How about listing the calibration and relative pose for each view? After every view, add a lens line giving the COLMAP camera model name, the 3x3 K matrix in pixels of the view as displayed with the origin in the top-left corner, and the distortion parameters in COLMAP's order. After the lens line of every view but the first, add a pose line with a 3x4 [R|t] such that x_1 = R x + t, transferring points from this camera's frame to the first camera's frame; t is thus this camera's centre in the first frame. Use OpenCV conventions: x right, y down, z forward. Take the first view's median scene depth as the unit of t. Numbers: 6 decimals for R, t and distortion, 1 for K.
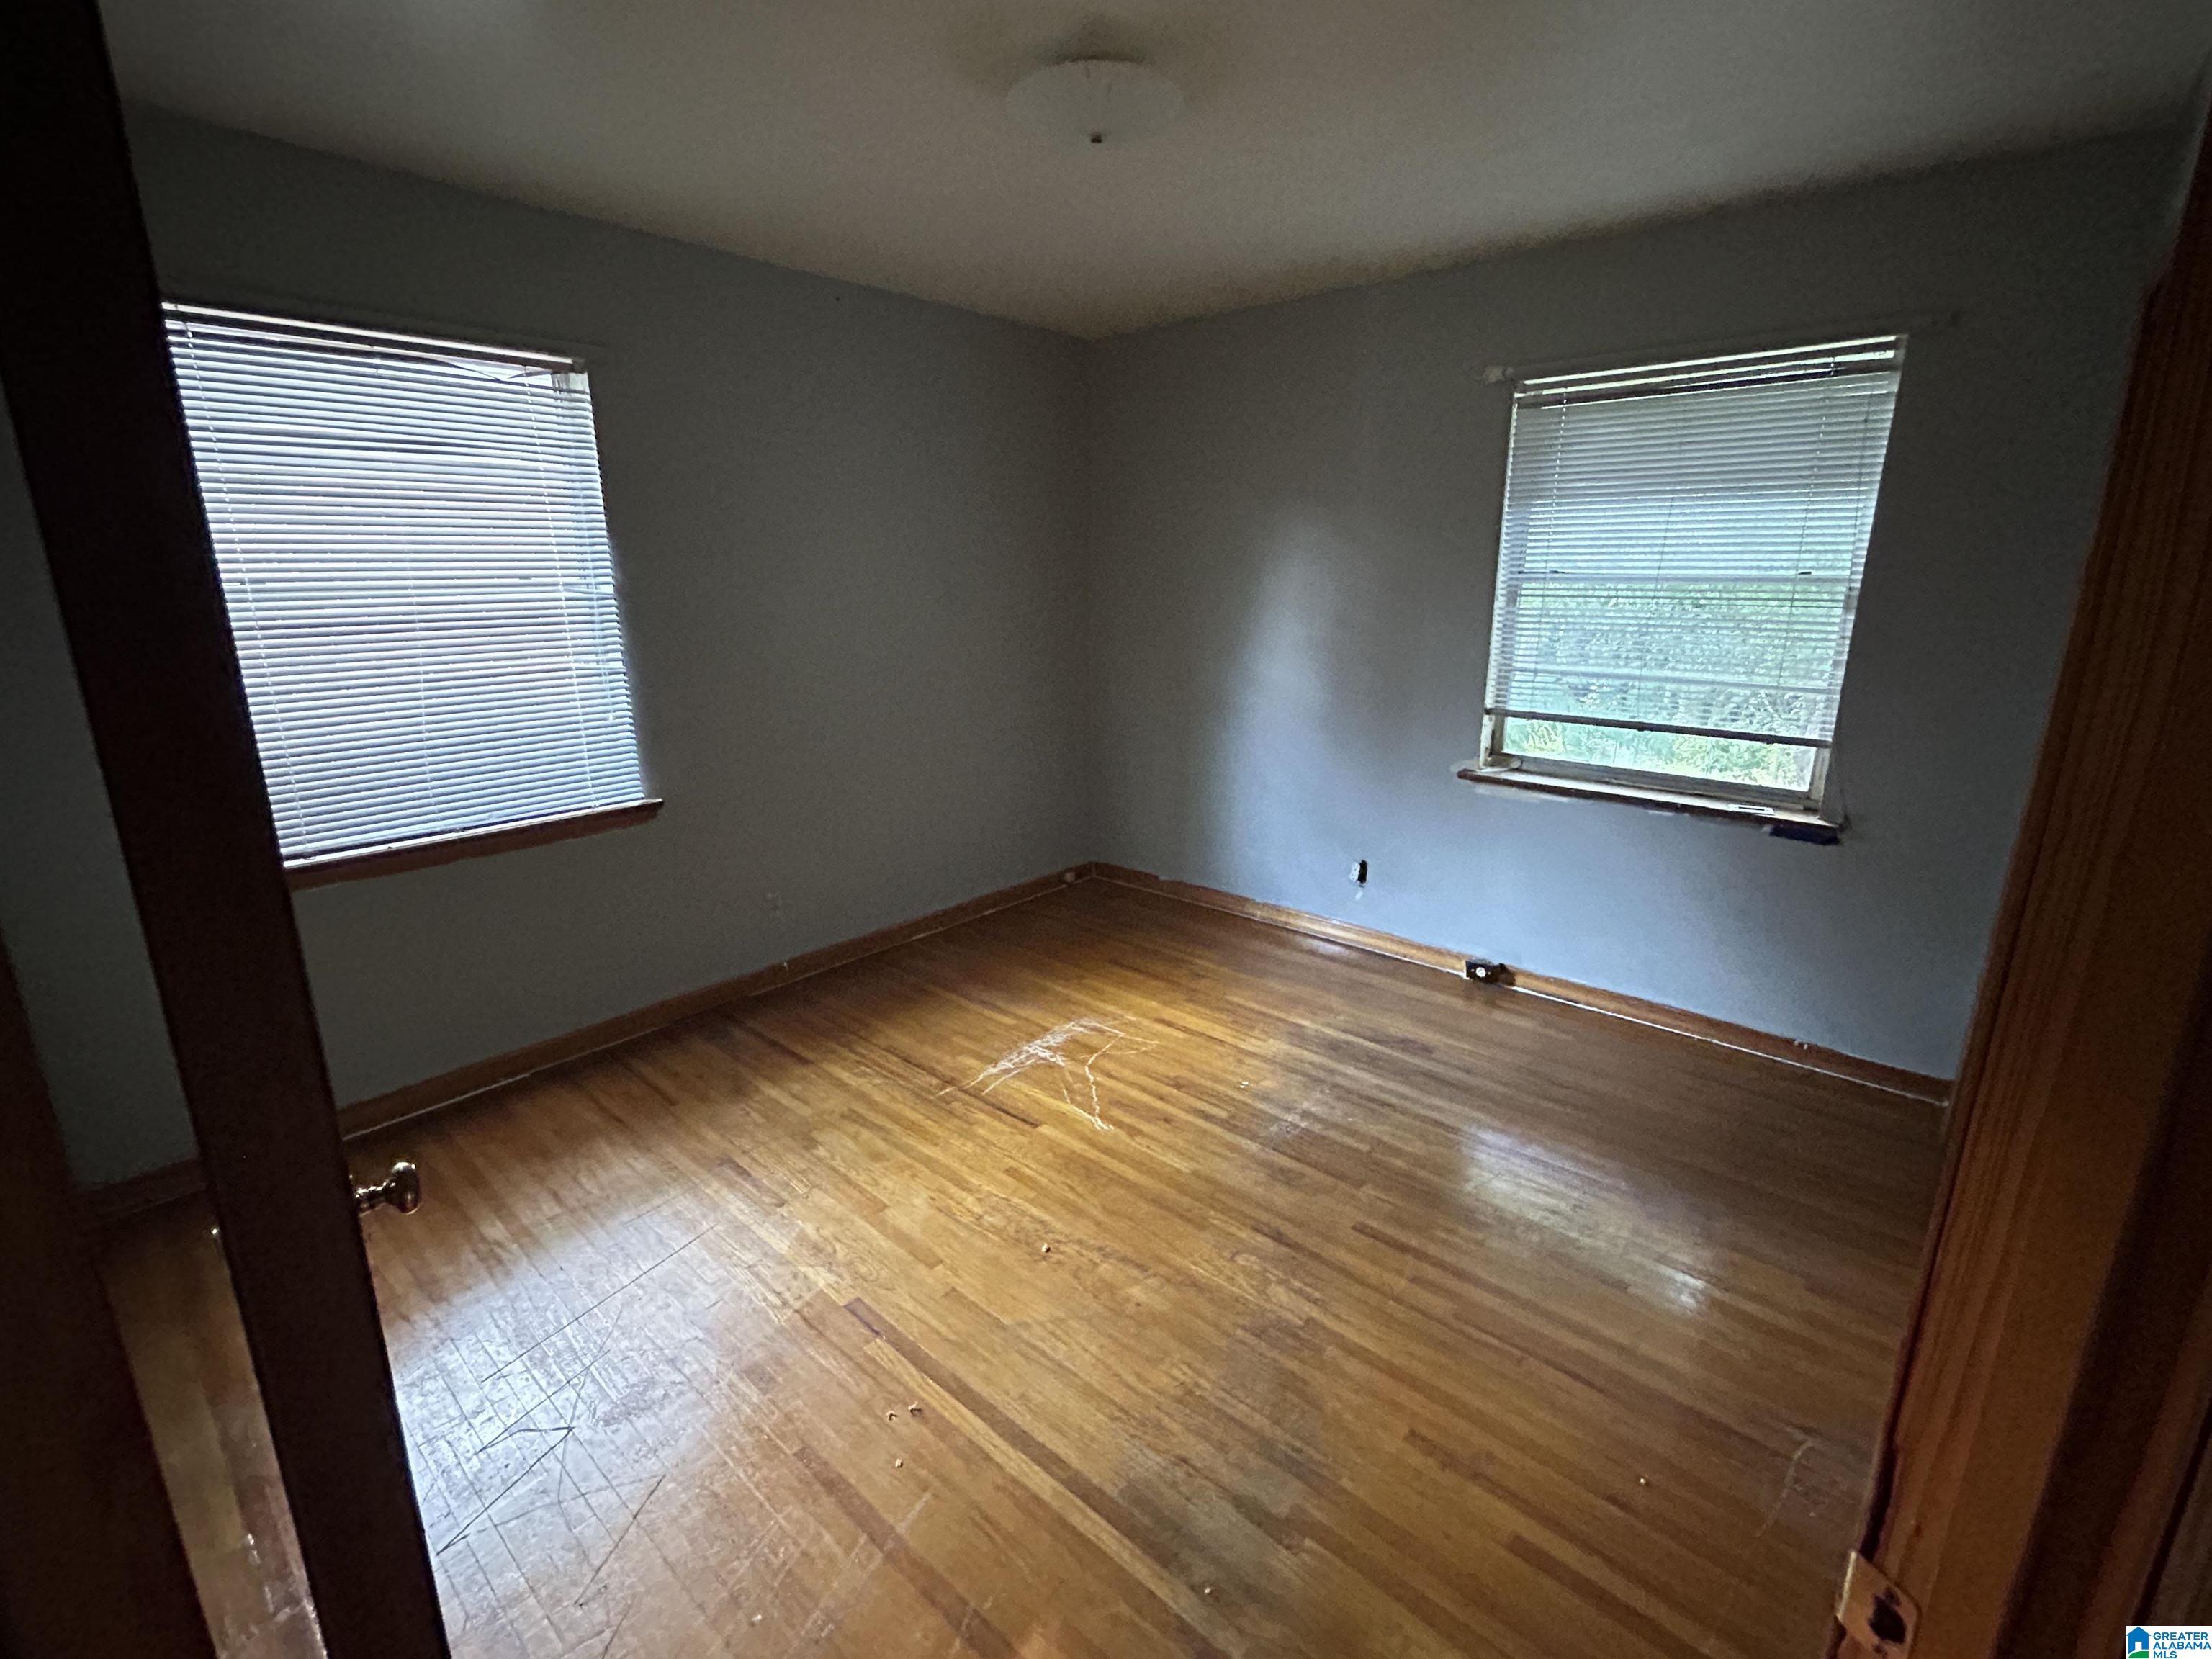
lens RADIAL K [[999.7, 0, 1105.7], [0, 999.7, 826.7], [0, 0, 1]] dist [-0.003492, -0.000383]
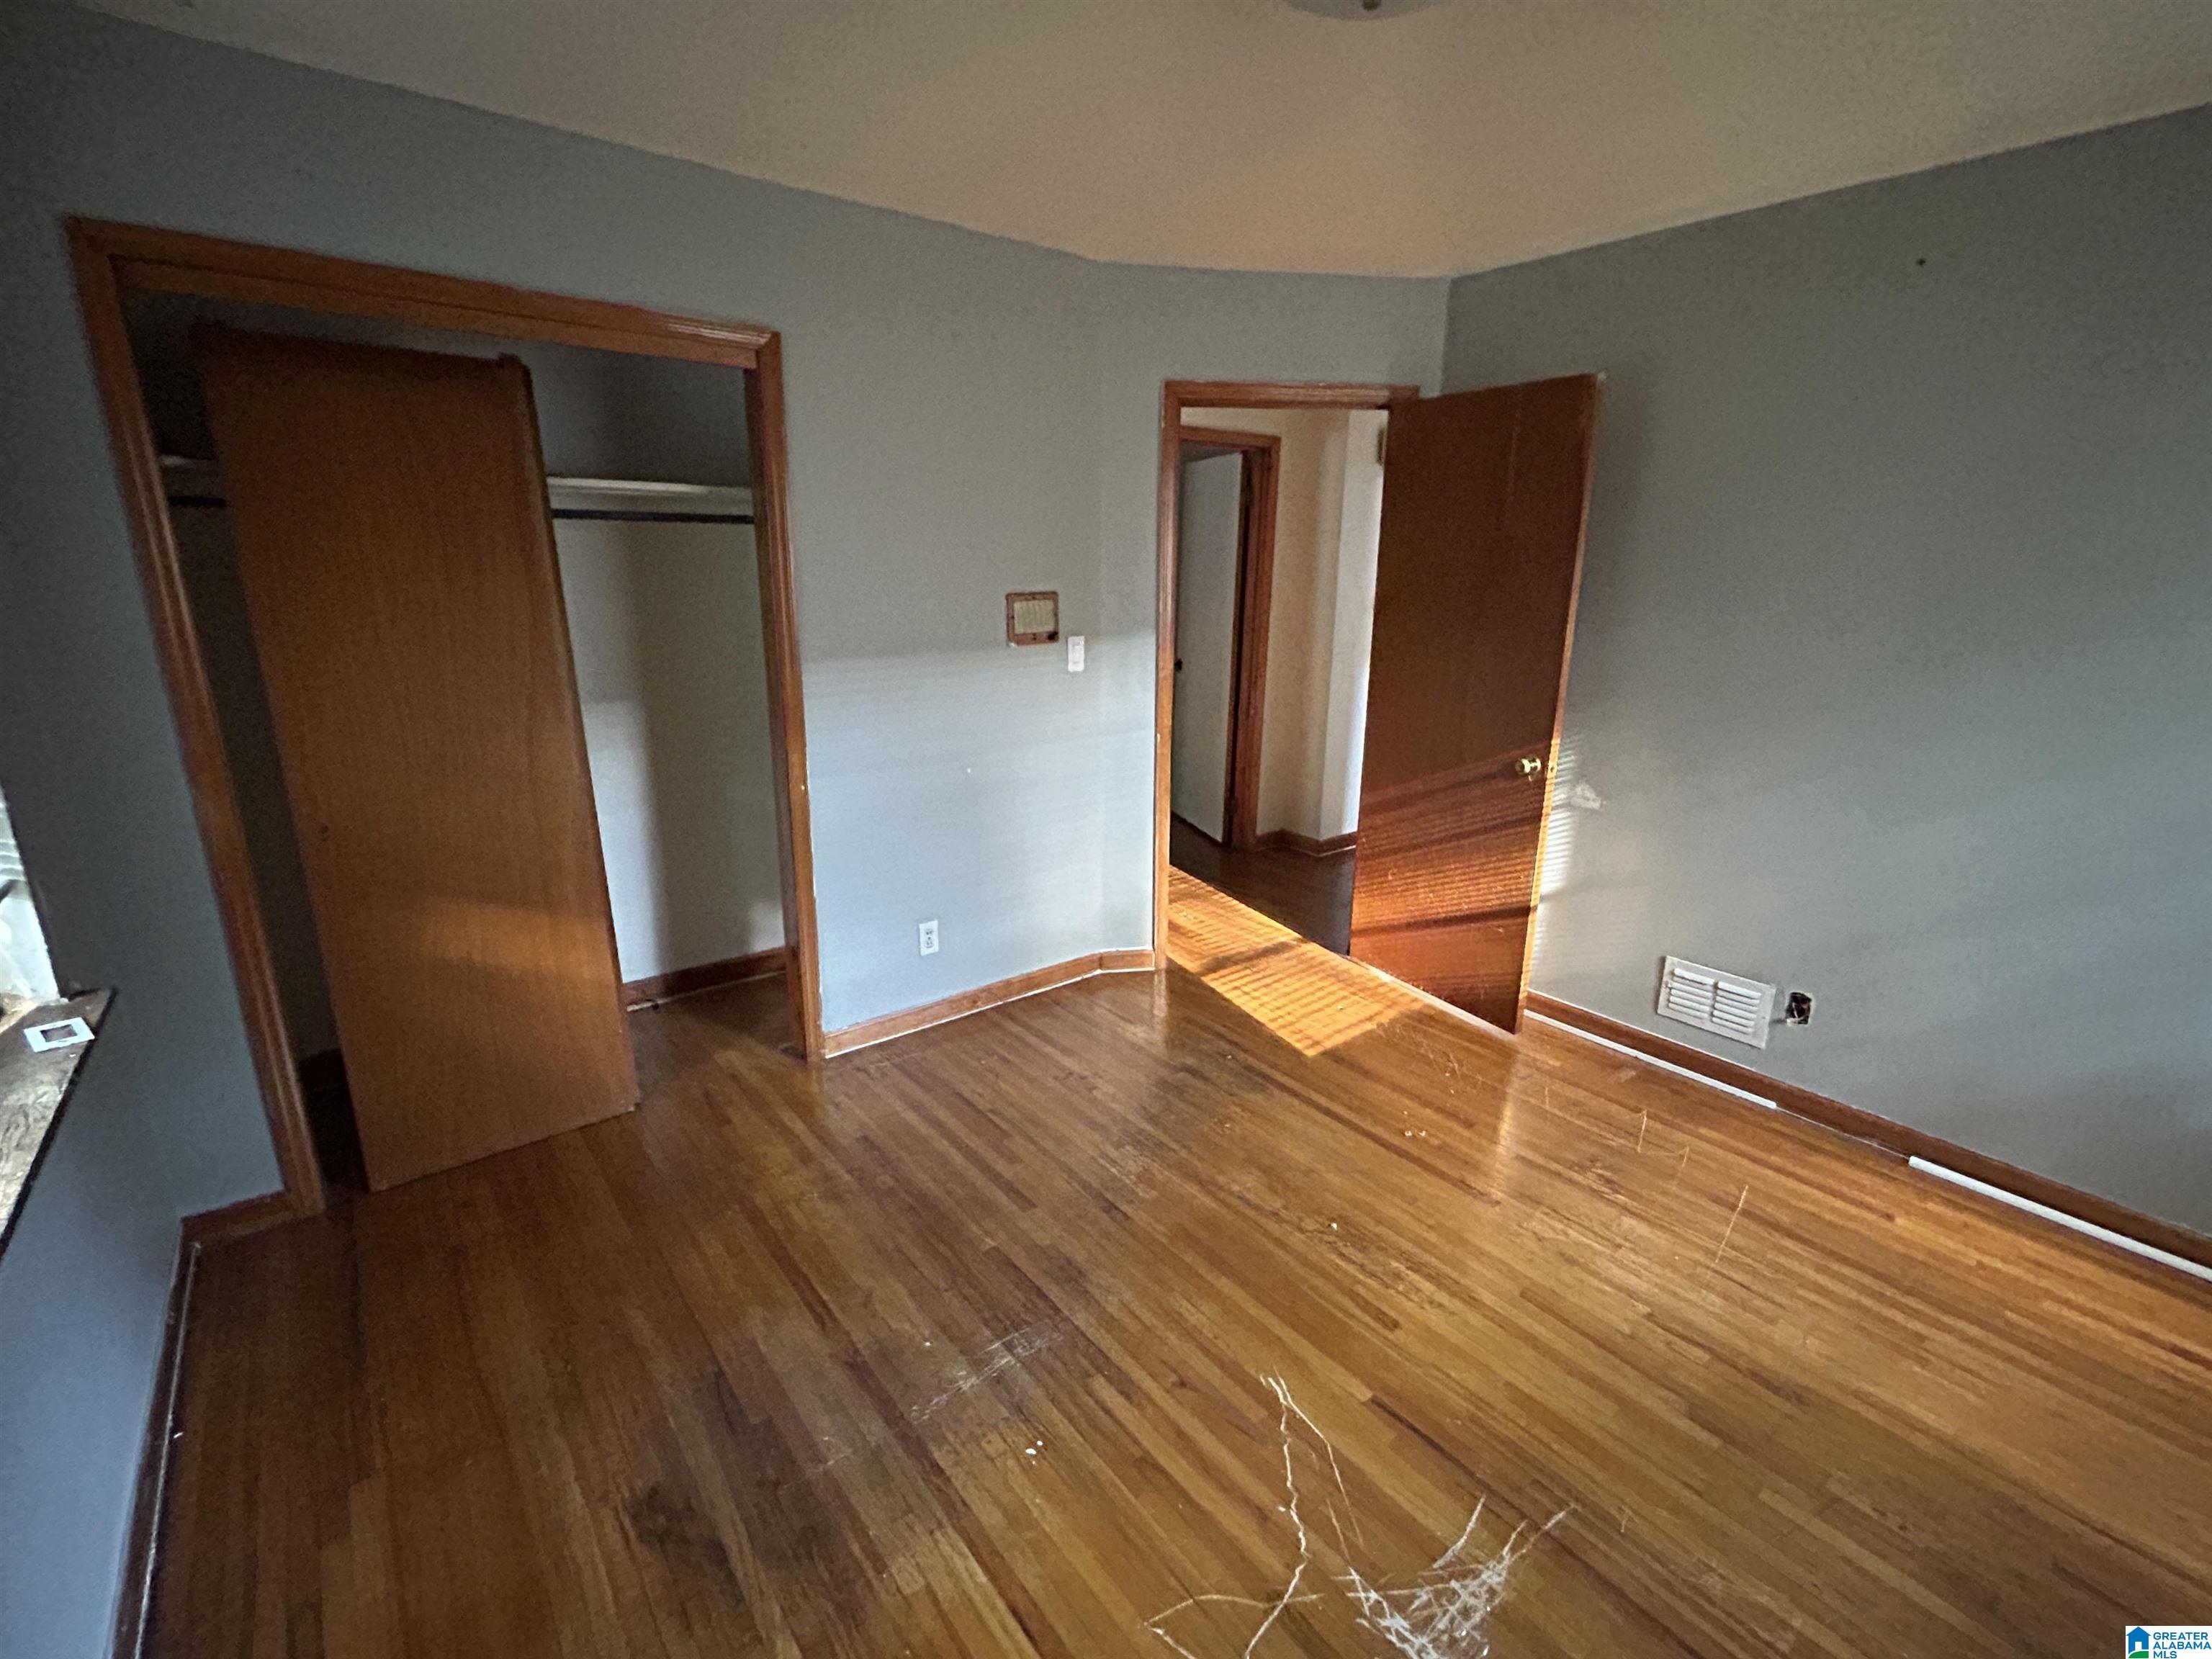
lens RADIAL K [[999.7, 0, 1108.5], [0, 999.7, 827.8], [0, 0, 1]] dist [-0.003492, -0.000383]
pose [[-0.985155, -0.054355, 0.162833, 0.019829], [0.035710, 0.862909, 0.504095, -0.384693], [-0.167910, 0.502427, -0.848159, 1.393757]]
